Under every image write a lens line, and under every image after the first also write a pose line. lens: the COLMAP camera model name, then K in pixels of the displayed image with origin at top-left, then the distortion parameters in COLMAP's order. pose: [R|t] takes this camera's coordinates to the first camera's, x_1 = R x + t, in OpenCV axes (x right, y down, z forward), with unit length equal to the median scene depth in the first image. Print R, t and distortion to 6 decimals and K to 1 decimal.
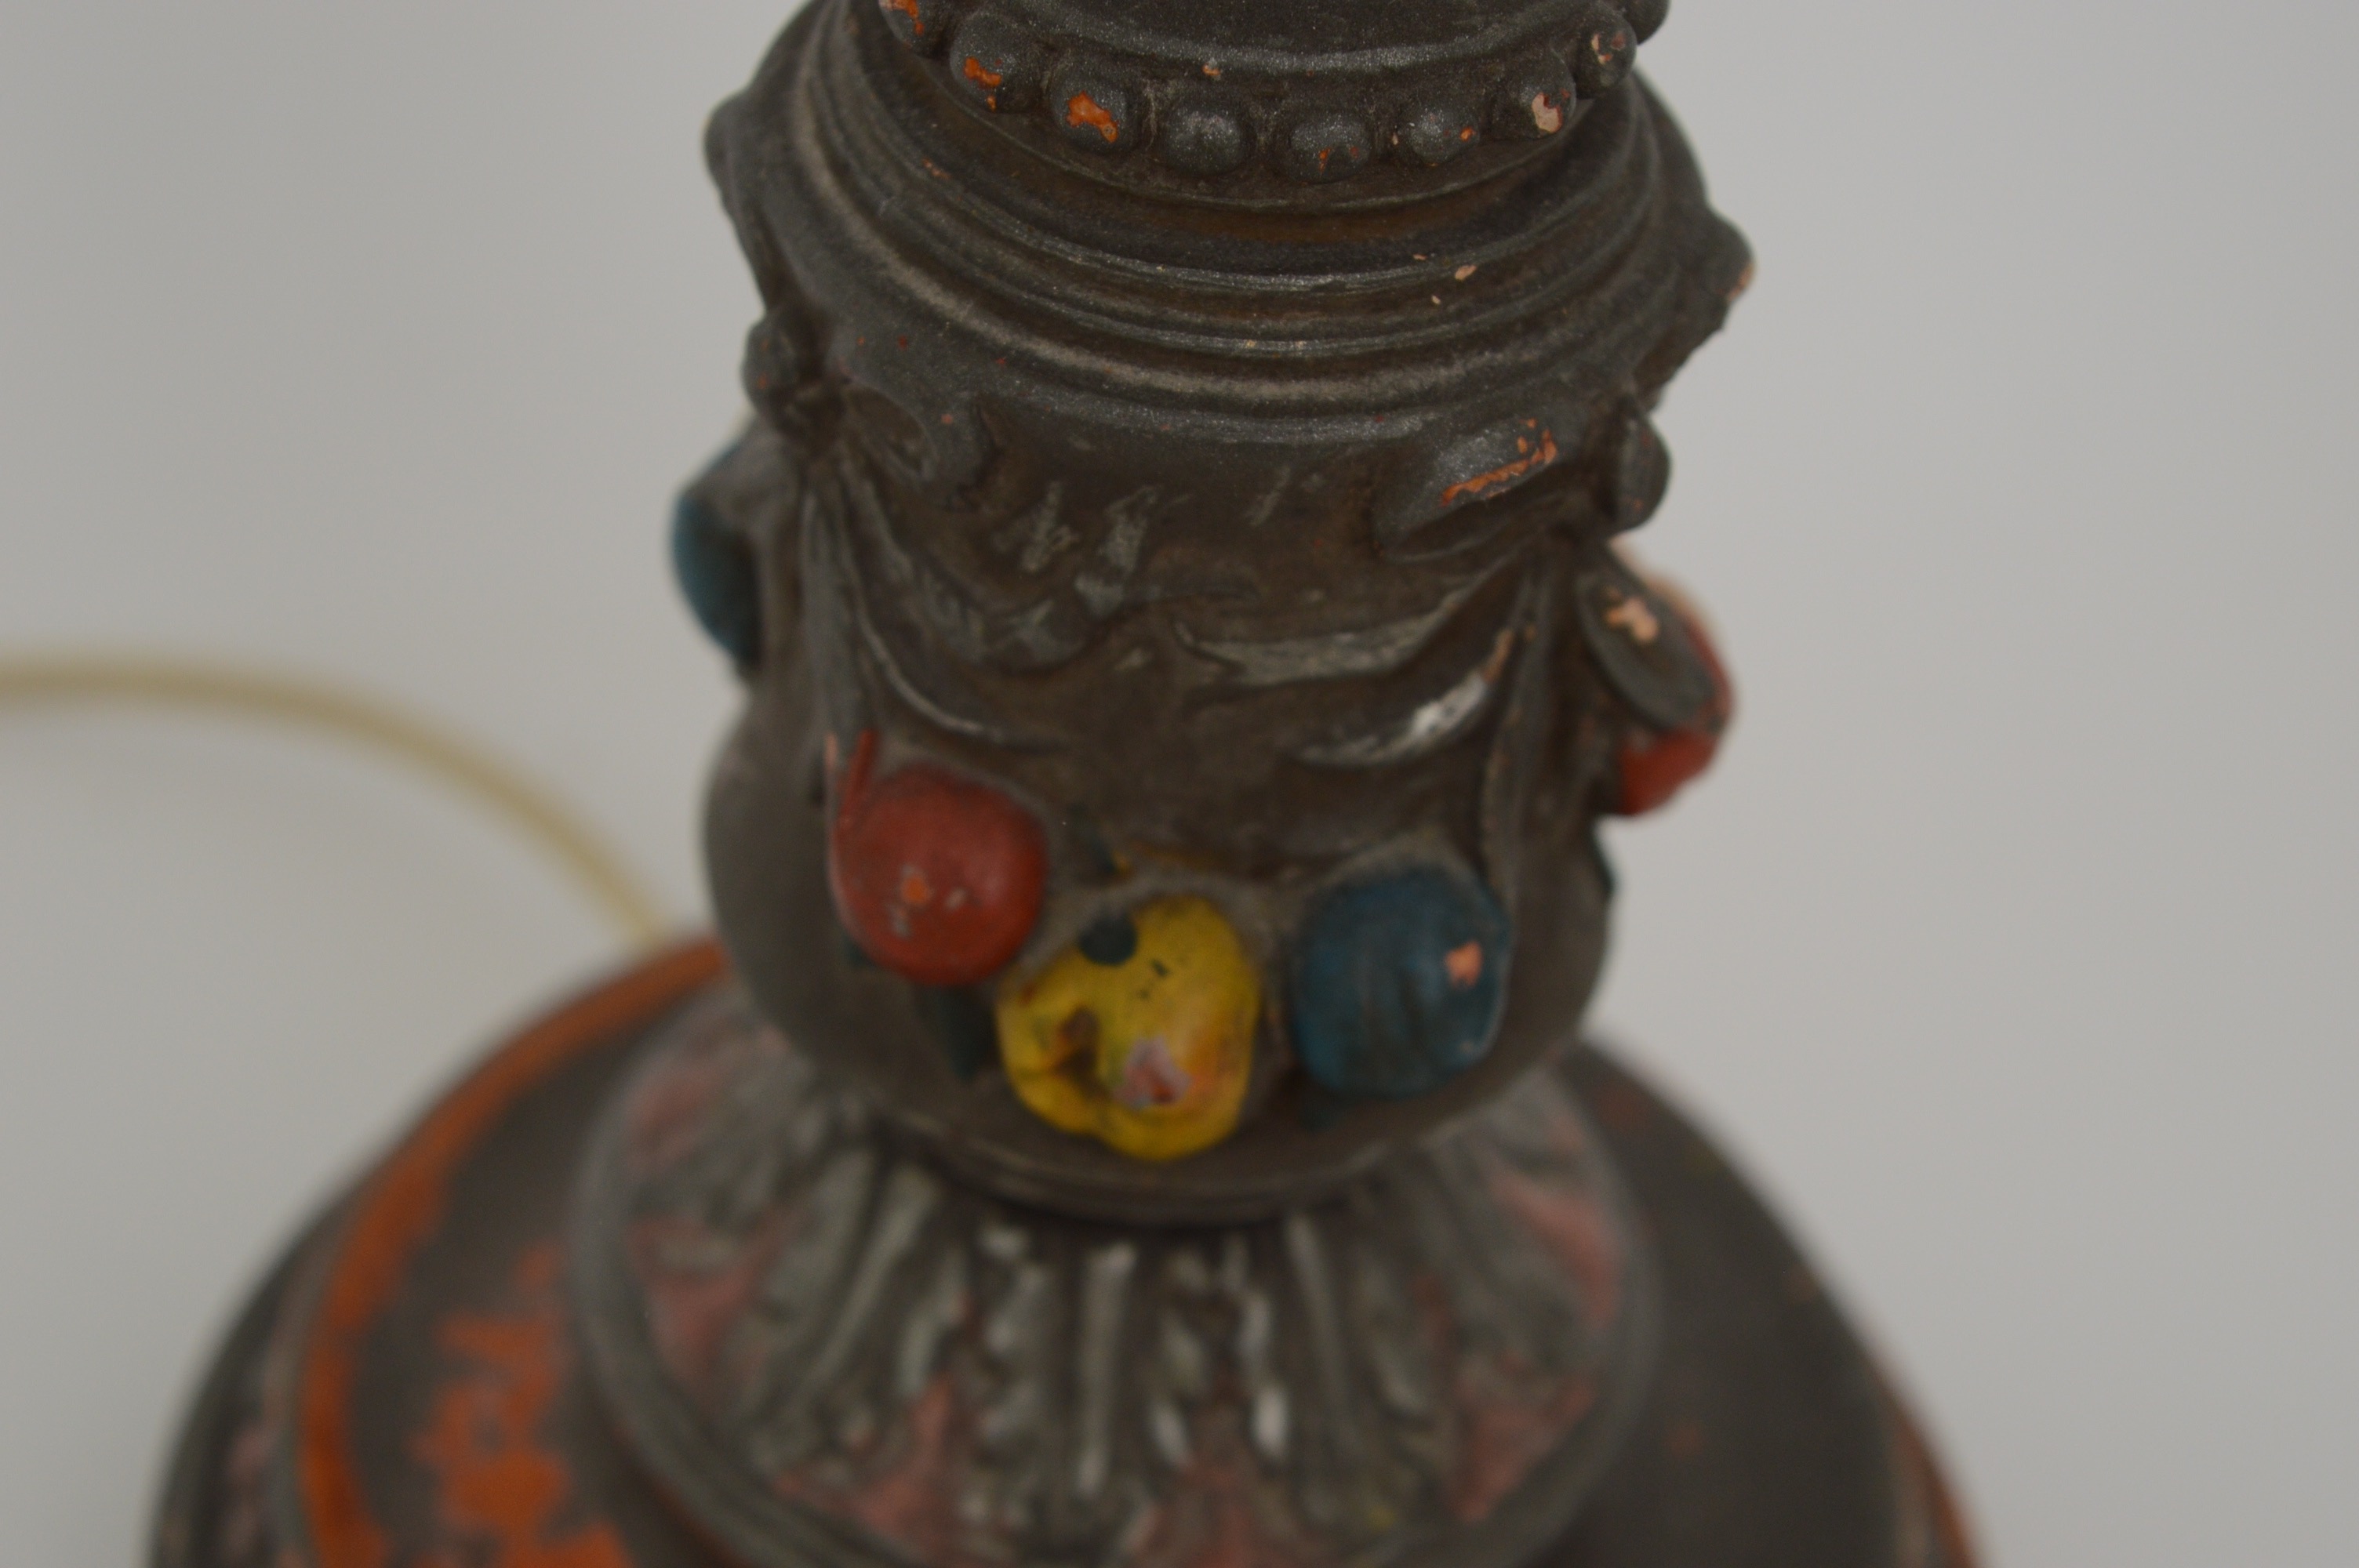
lens RADIAL K [[5243.5, 0, 1179.5], [0, 5243.5, 784.0], [0, 0, 1]] dist [0.022675, 0.184267]
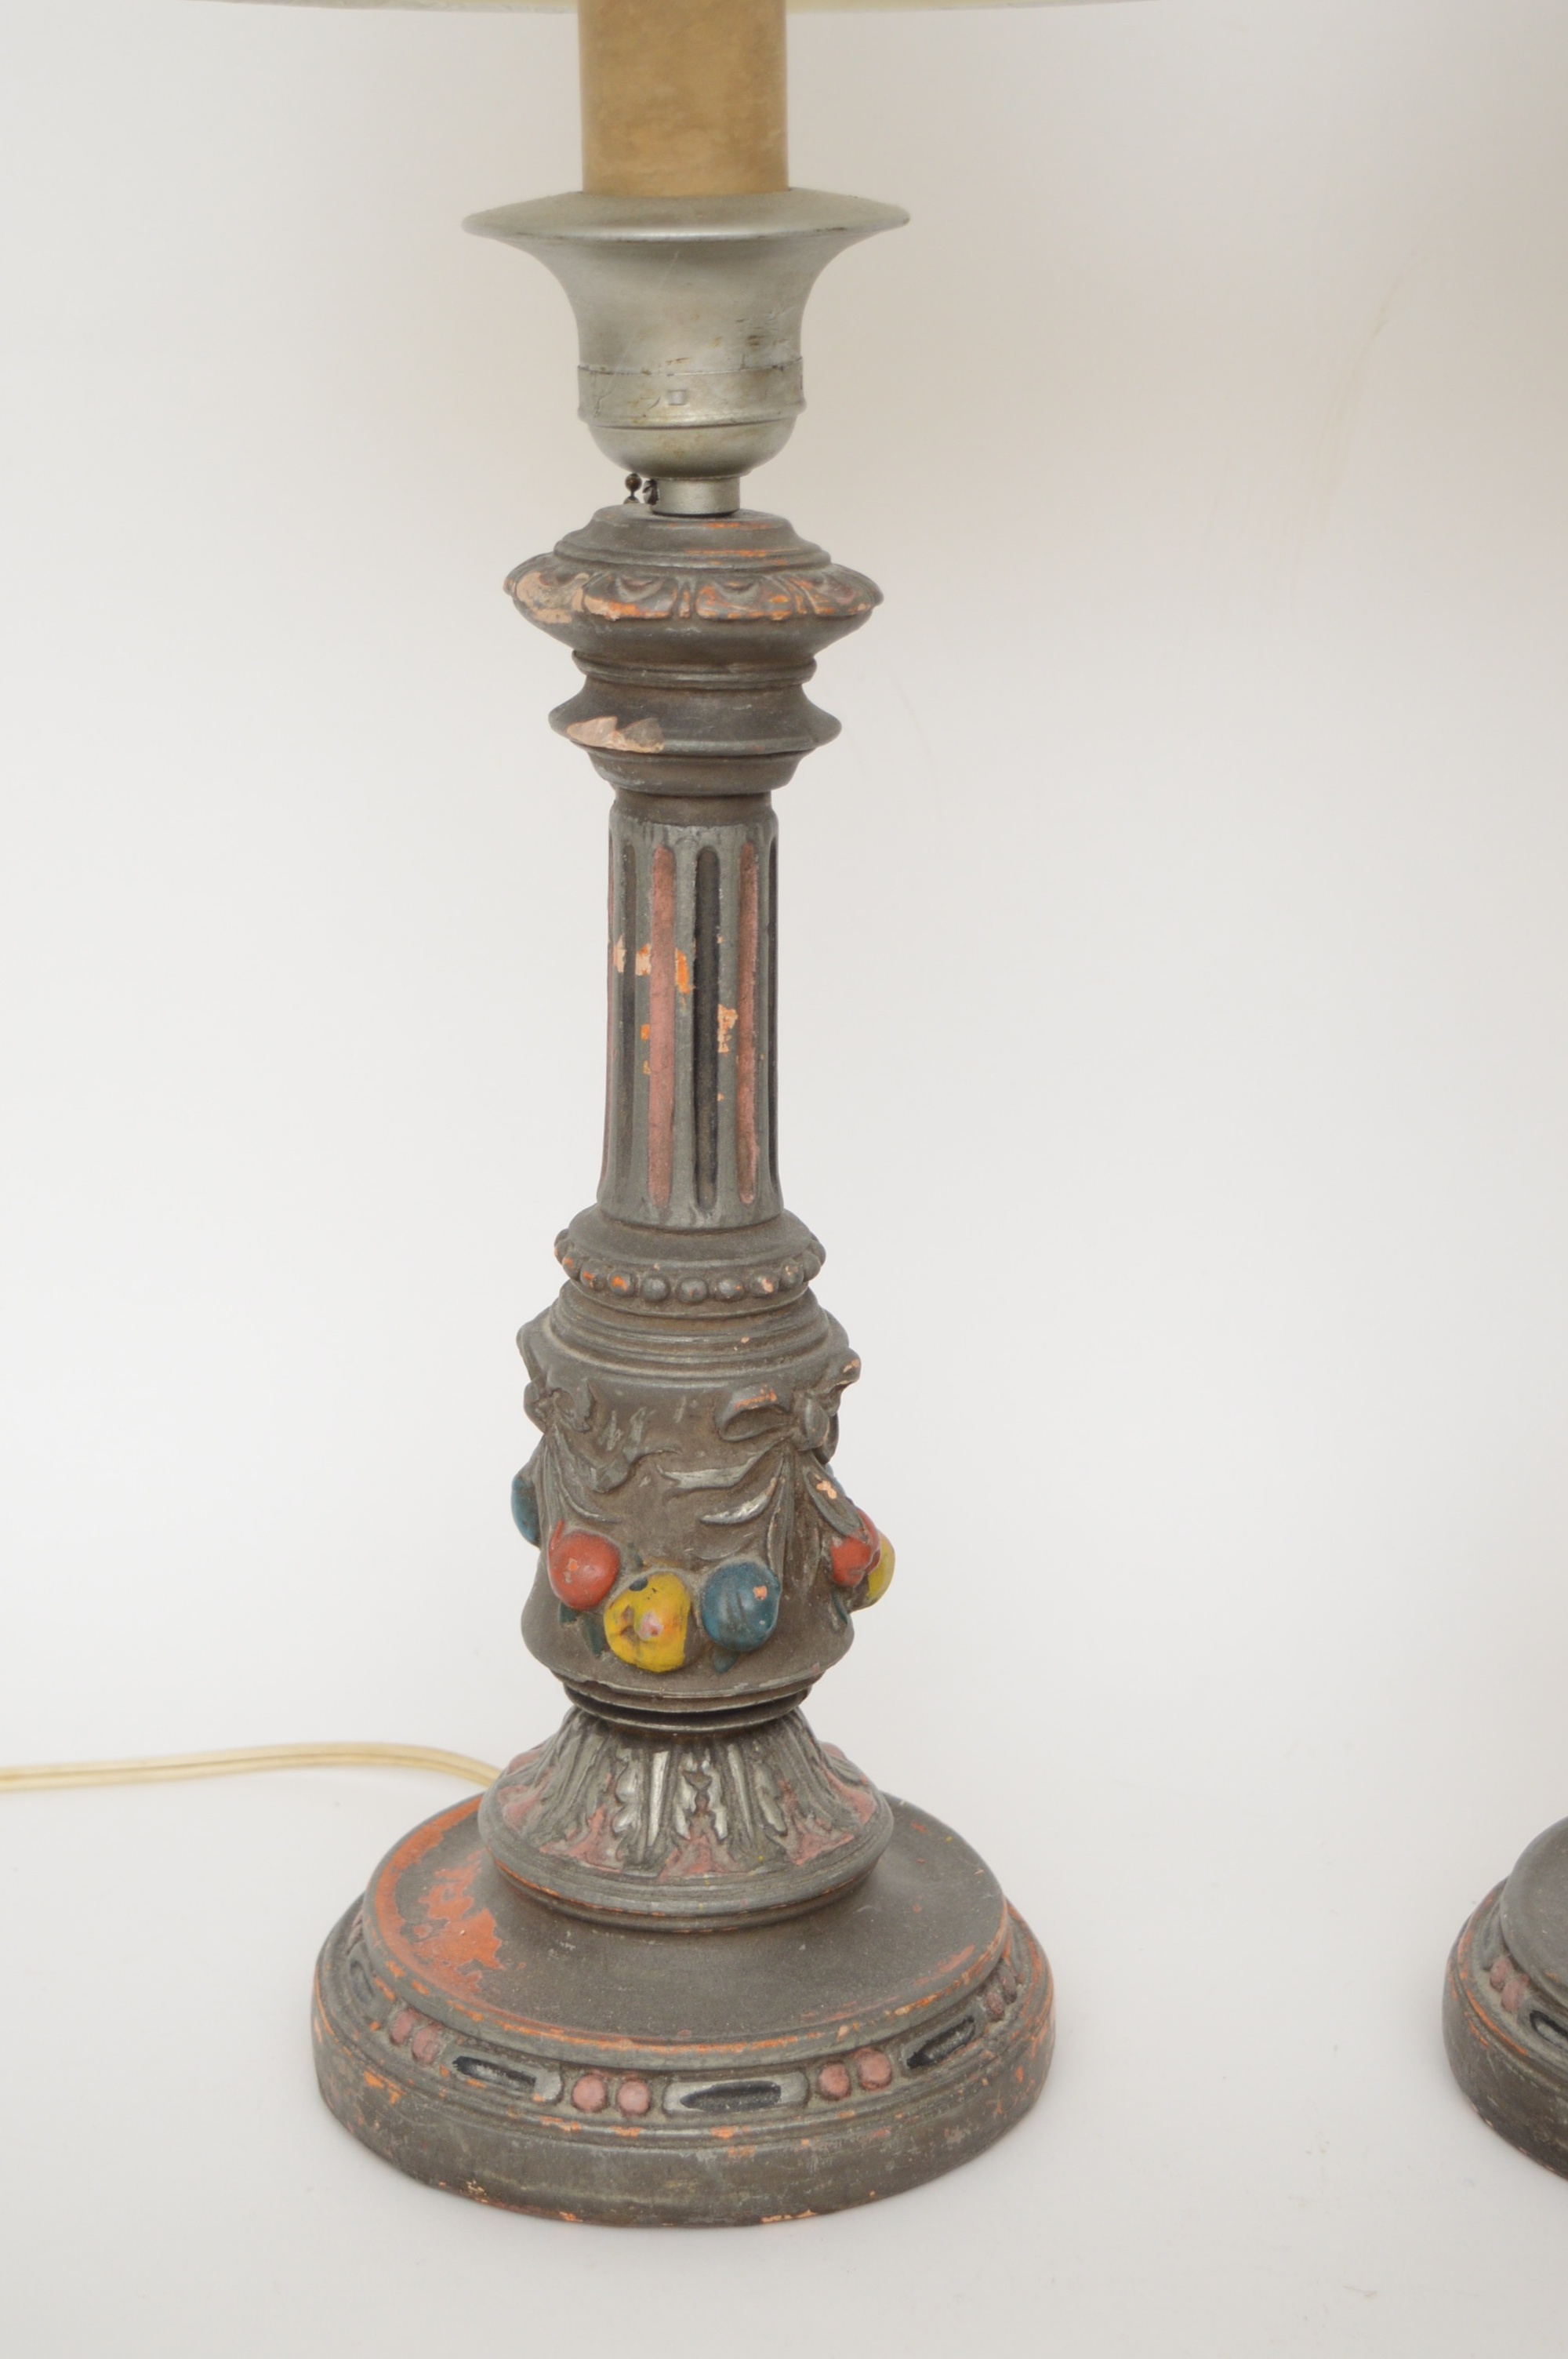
lens RADIAL K [[4116.2, 0, 784.0], [0, 4116.2, 1179.5], [0, 0, 1]] dist [0.006383, -0.024224]
pose [[0.990910, -0.035801, -0.129676, 0.370143], [-0.021667, 0.908882, -0.416491, 0.774001], [0.132771, 0.415515, 0.899844, -1.141894]]
